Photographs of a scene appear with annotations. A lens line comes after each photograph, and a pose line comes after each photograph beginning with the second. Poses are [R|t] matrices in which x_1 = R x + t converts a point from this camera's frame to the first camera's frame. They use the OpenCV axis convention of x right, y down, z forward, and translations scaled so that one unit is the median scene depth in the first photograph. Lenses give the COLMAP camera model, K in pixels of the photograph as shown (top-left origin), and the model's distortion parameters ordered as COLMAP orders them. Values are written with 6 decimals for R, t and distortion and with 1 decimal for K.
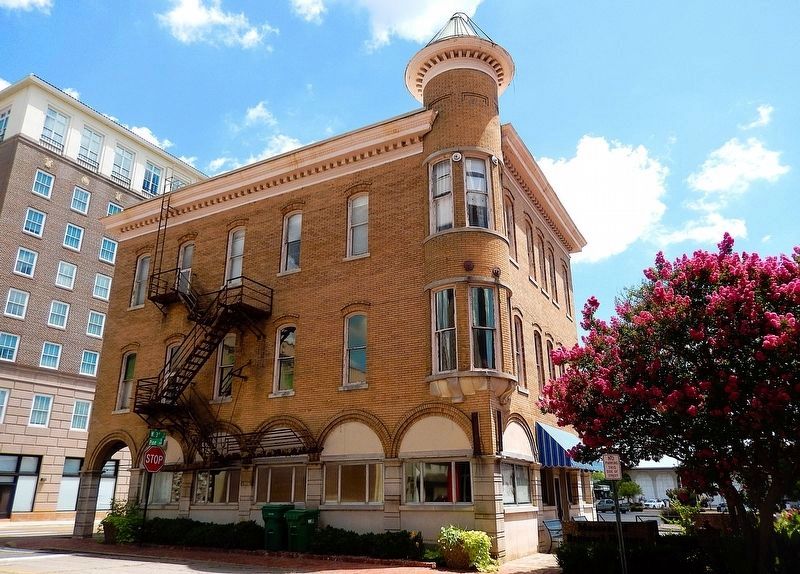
lens RADIAL K [[605.1, 0, 397.0], [0, 605.1, 259.3], [0, 0, 1]] dist [0.008852, 0.003434]
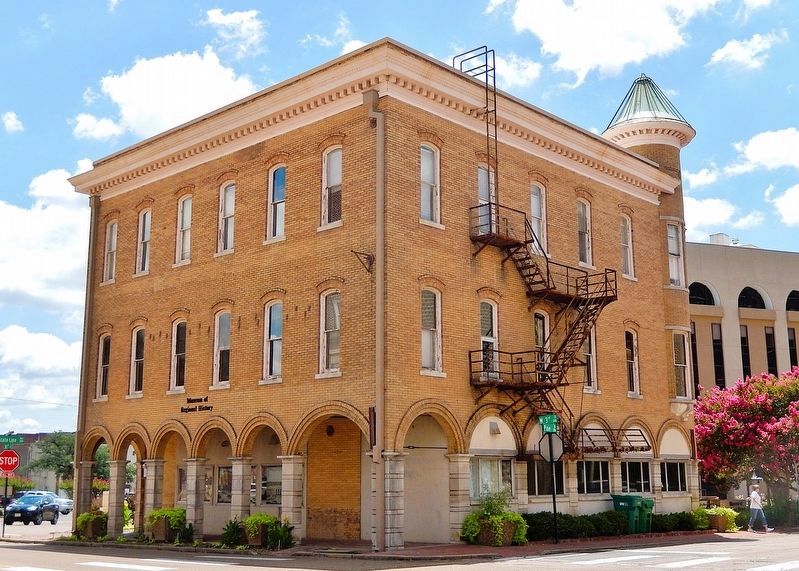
lens RADIAL K [[943.6, 0, 399.5], [0, 943.6, 285.5], [0, 0, 1]] dist [0.008288, 0.017770]
pose [[0.231670, 0.199391, 0.952141, -1.777615], [-0.341470, 0.933156, -0.112330, 0.341671], [-0.910894, -0.299104, 0.284270, 0.890163]]
